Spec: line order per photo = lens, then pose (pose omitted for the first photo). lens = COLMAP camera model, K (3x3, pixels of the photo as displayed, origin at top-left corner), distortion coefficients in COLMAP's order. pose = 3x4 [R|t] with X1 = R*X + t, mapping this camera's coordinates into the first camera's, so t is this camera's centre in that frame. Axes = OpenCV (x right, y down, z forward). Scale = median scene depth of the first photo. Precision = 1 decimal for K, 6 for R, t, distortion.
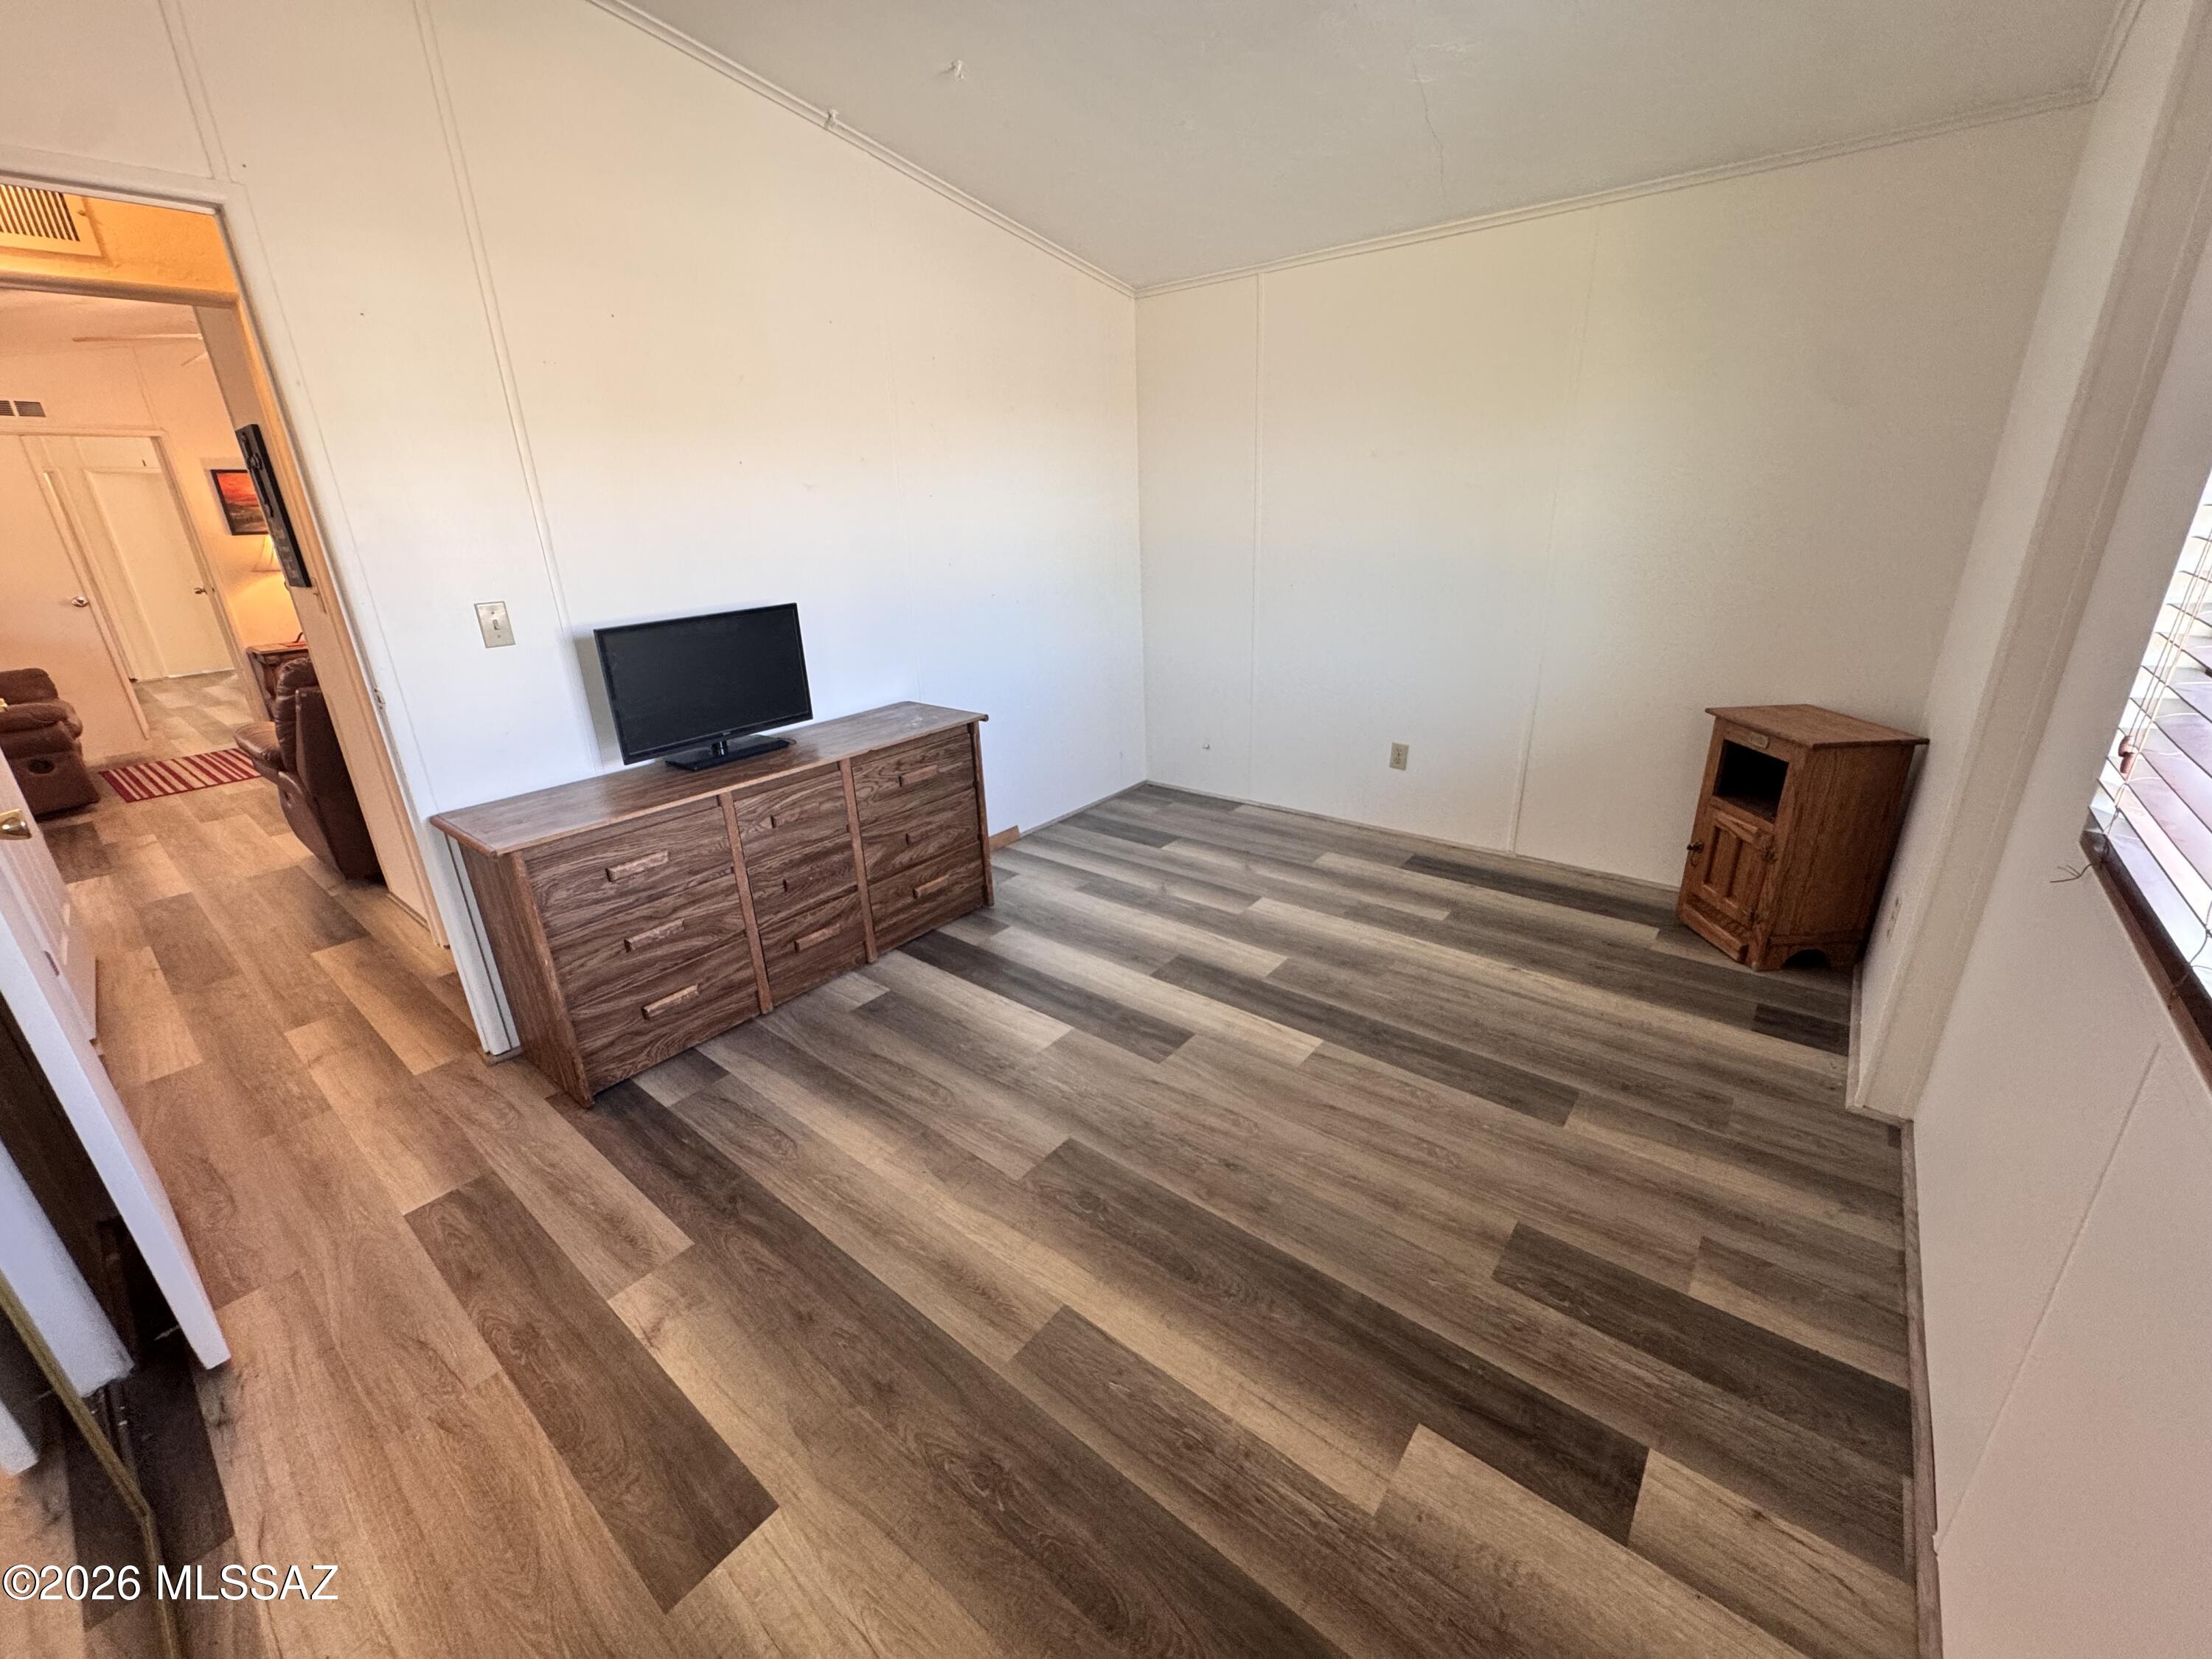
lens RADIAL K [[886.1, 0, 1099.8], [0, 886.1, 826.0], [0, 0, 1]] dist [-0.005381, 0.001274]
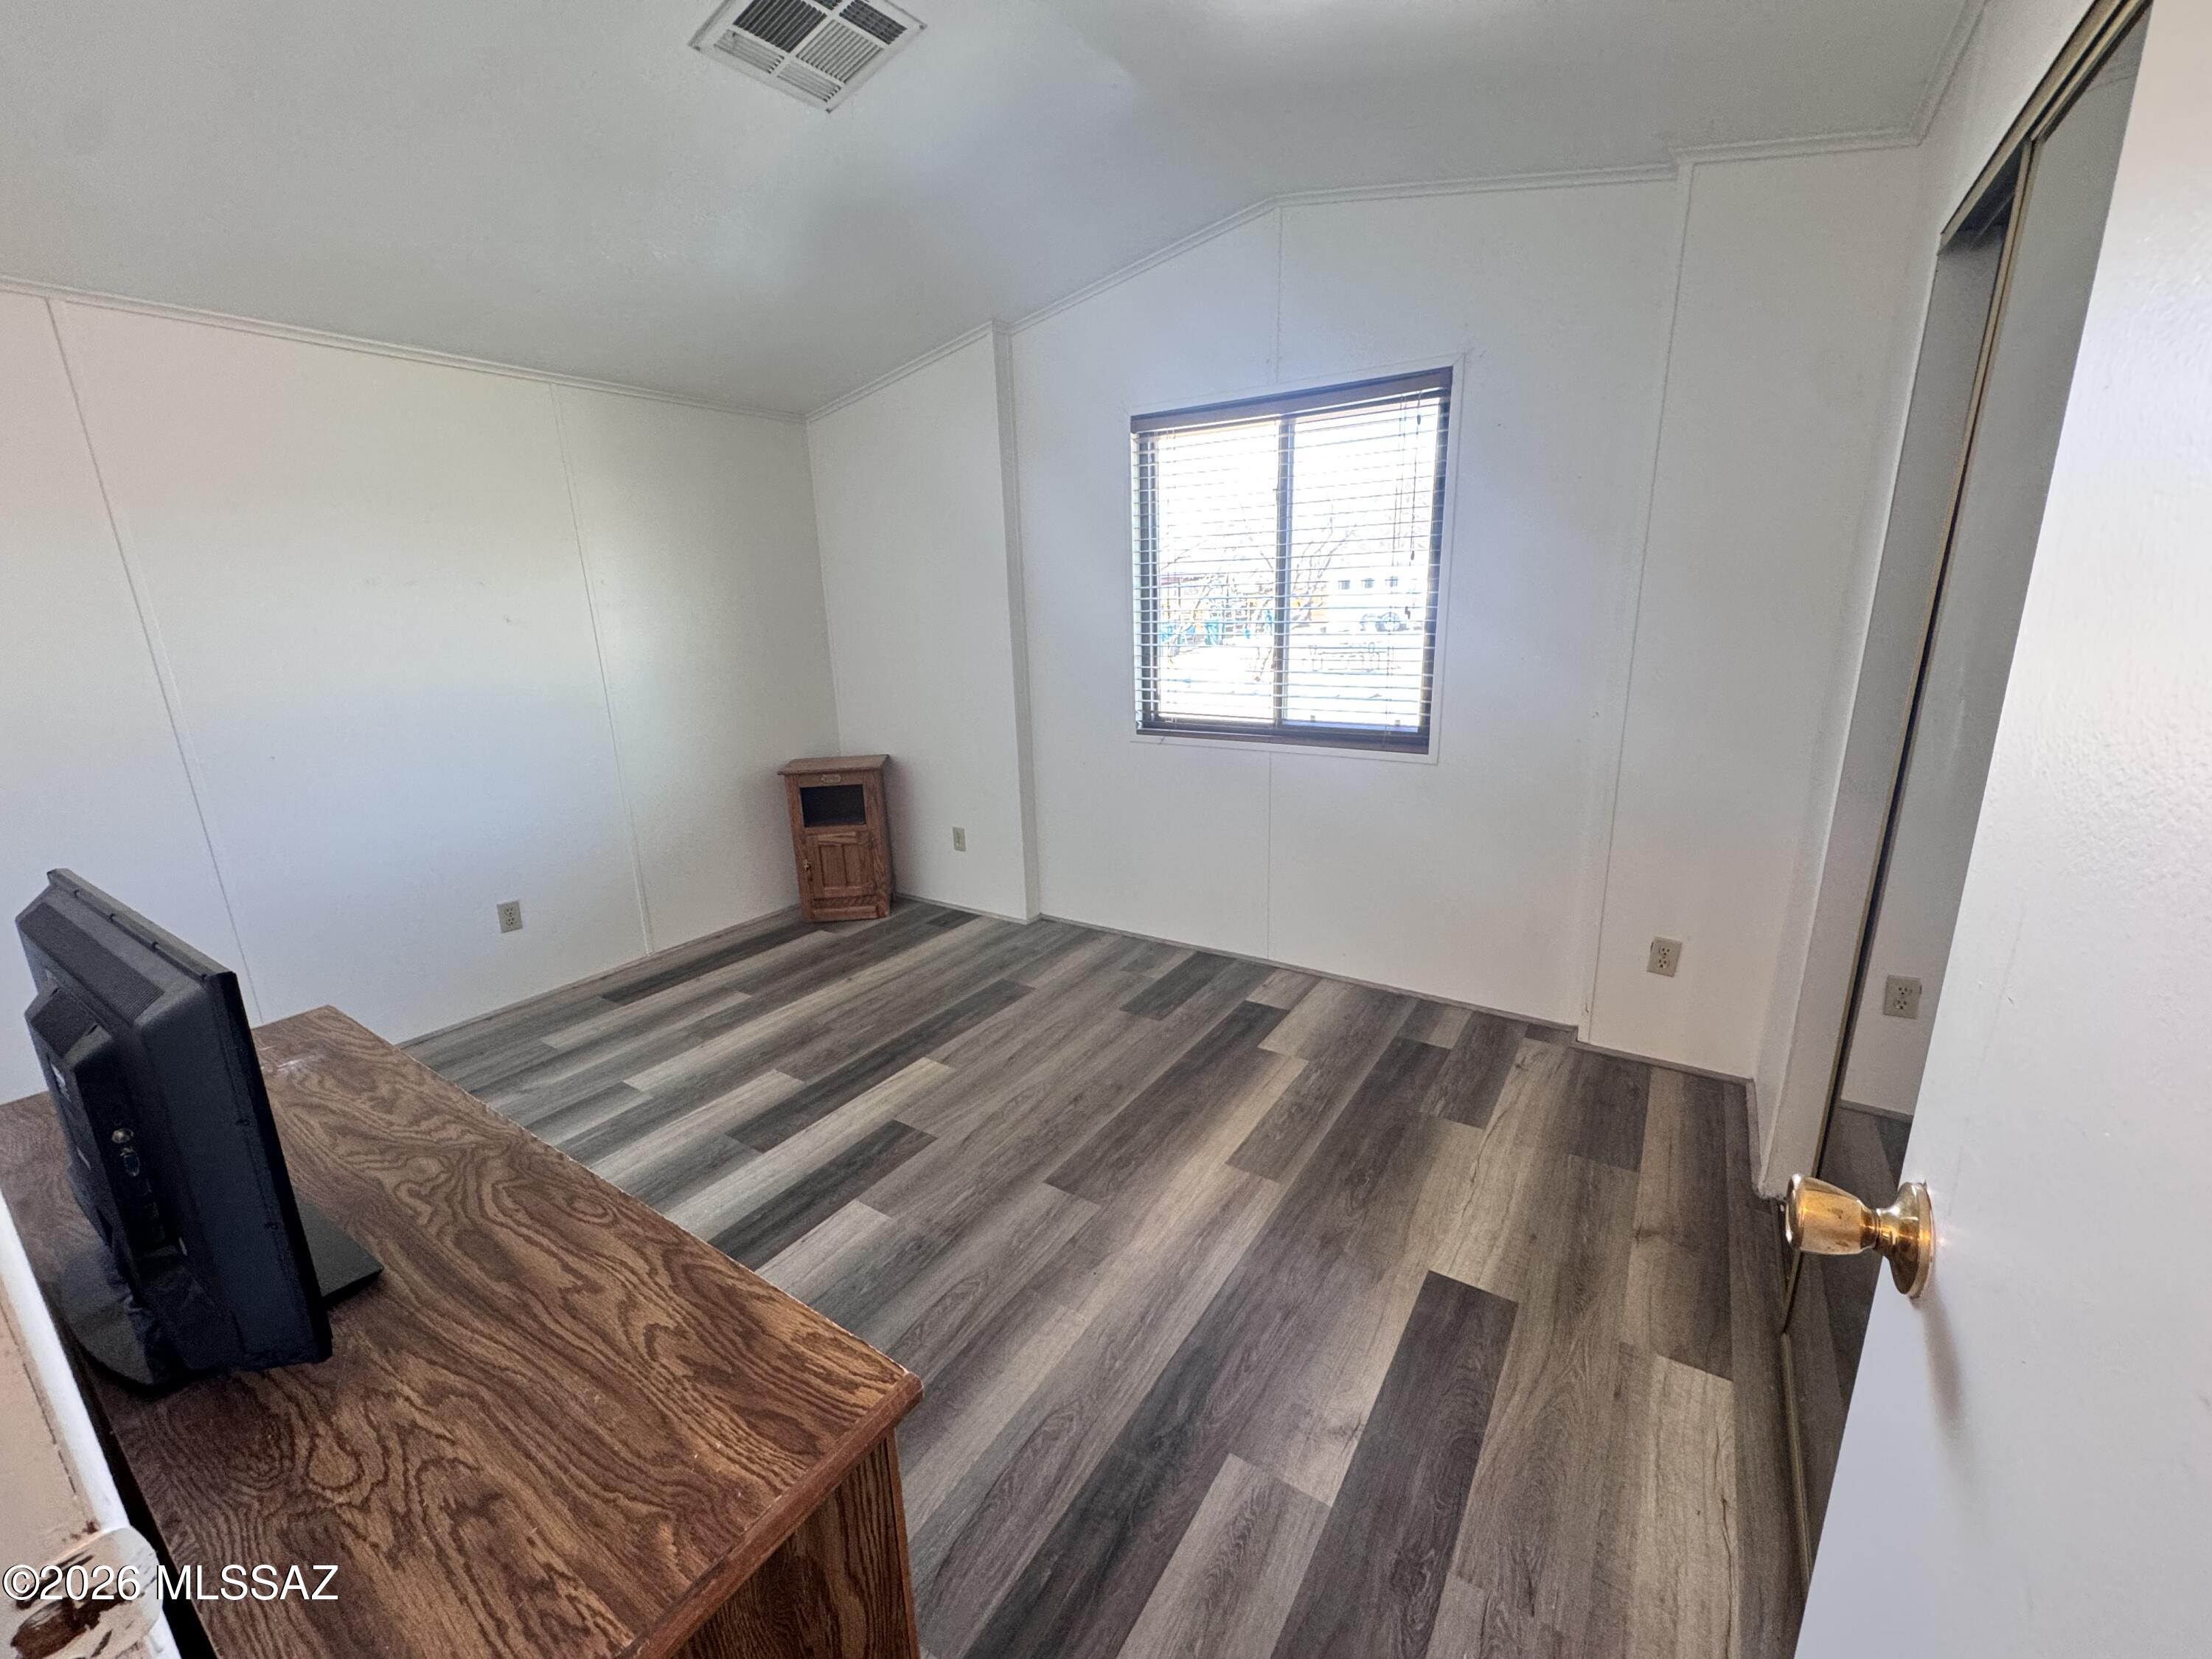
lens RADIAL K [[886.1, 0, 1101.0], [0, 886.1, 826.2], [0, 0, 1]] dist [-0.005381, 0.001274]
pose [[-0.098531, -0.207783, 0.973200, -0.992334], [0.378019, 0.896837, 0.229751, -0.249854], [-0.920540, 0.390526, -0.009820, 0.786724]]
